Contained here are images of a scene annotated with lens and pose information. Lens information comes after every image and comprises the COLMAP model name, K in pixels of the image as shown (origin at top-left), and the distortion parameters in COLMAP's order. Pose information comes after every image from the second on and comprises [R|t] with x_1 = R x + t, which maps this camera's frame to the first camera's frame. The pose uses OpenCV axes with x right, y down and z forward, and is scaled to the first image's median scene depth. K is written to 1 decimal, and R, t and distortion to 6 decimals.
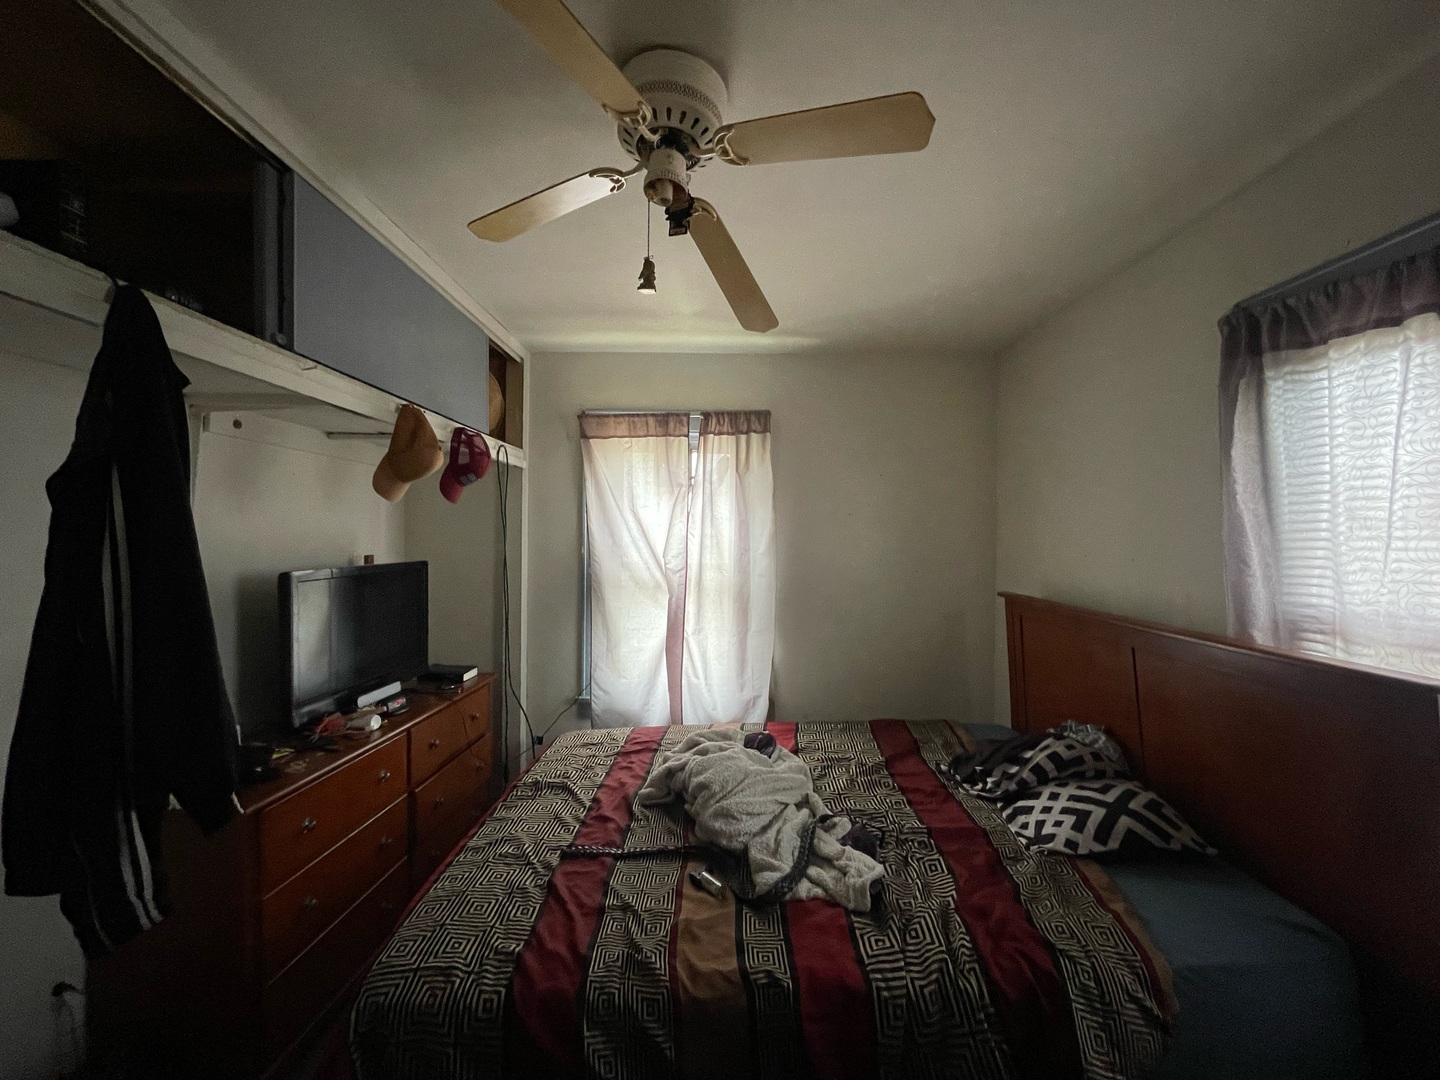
lens RADIAL K [[585.9, 0, 723.2], [0, 585.9, 538.7], [0, 0, 1]] dist [-0.001834, -0.000622]
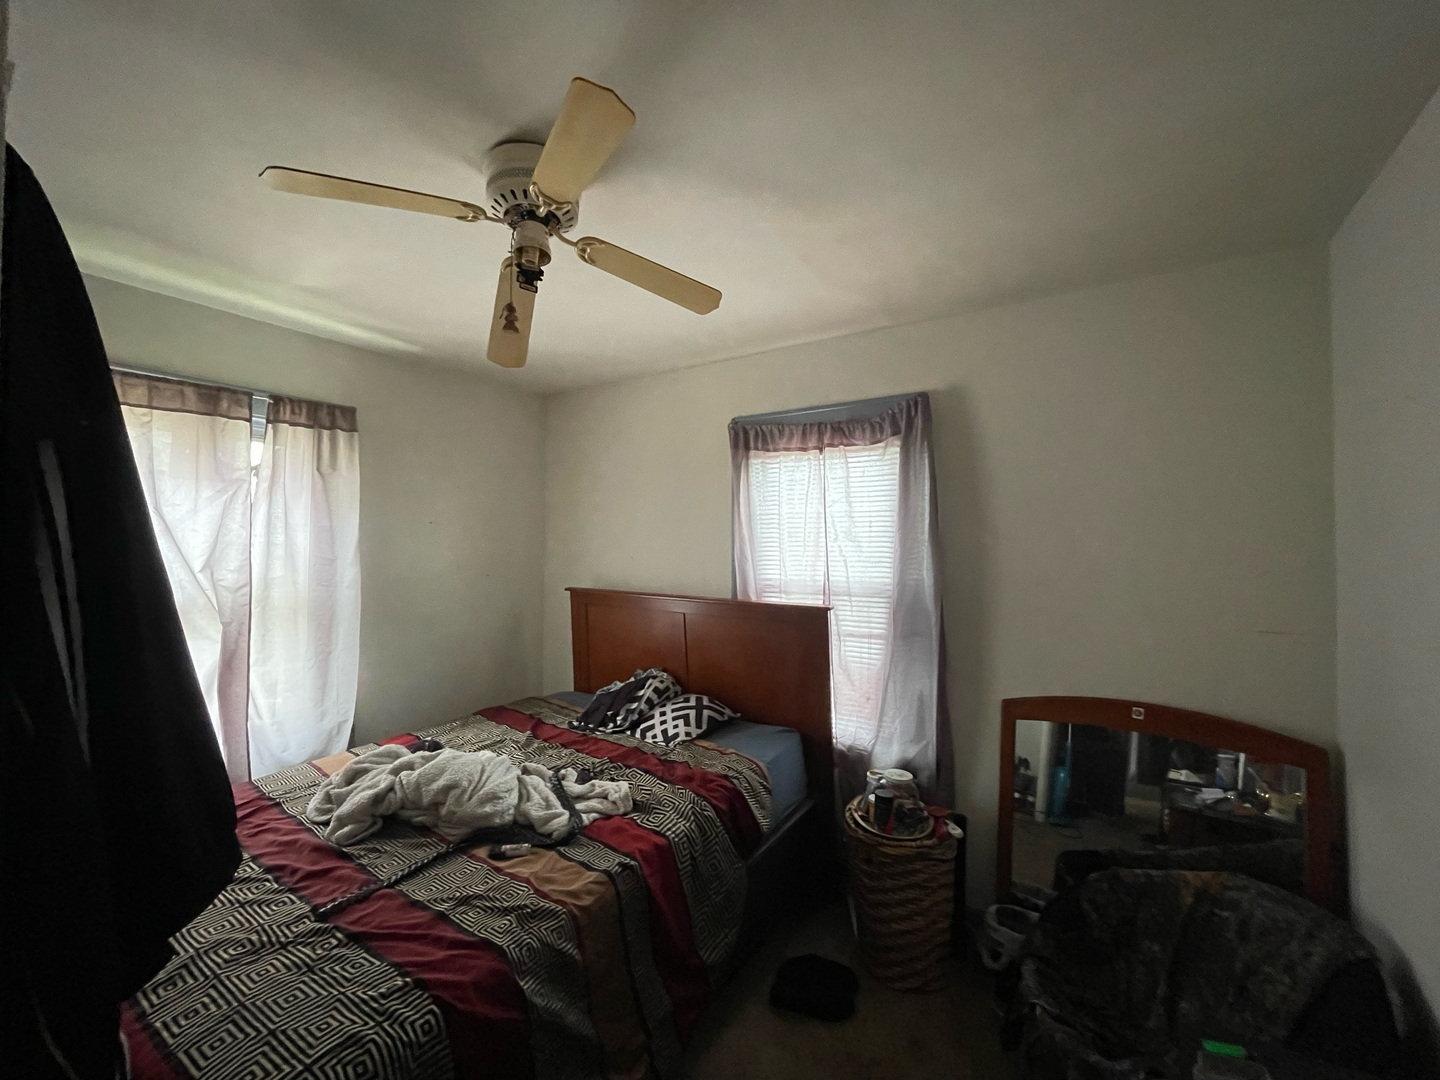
lens RADIAL K [[585.9, 0, 718.7], [0, 585.9, 540.5], [0, 0, 1]] dist [-0.001834, -0.000622]
pose [[0.544106, 0.001545, 0.839015, -0.657946], [0.001851, 0.999994, -0.003042, -0.011440], [-0.839014, 0.003208, 0.544100, 0.034586]]
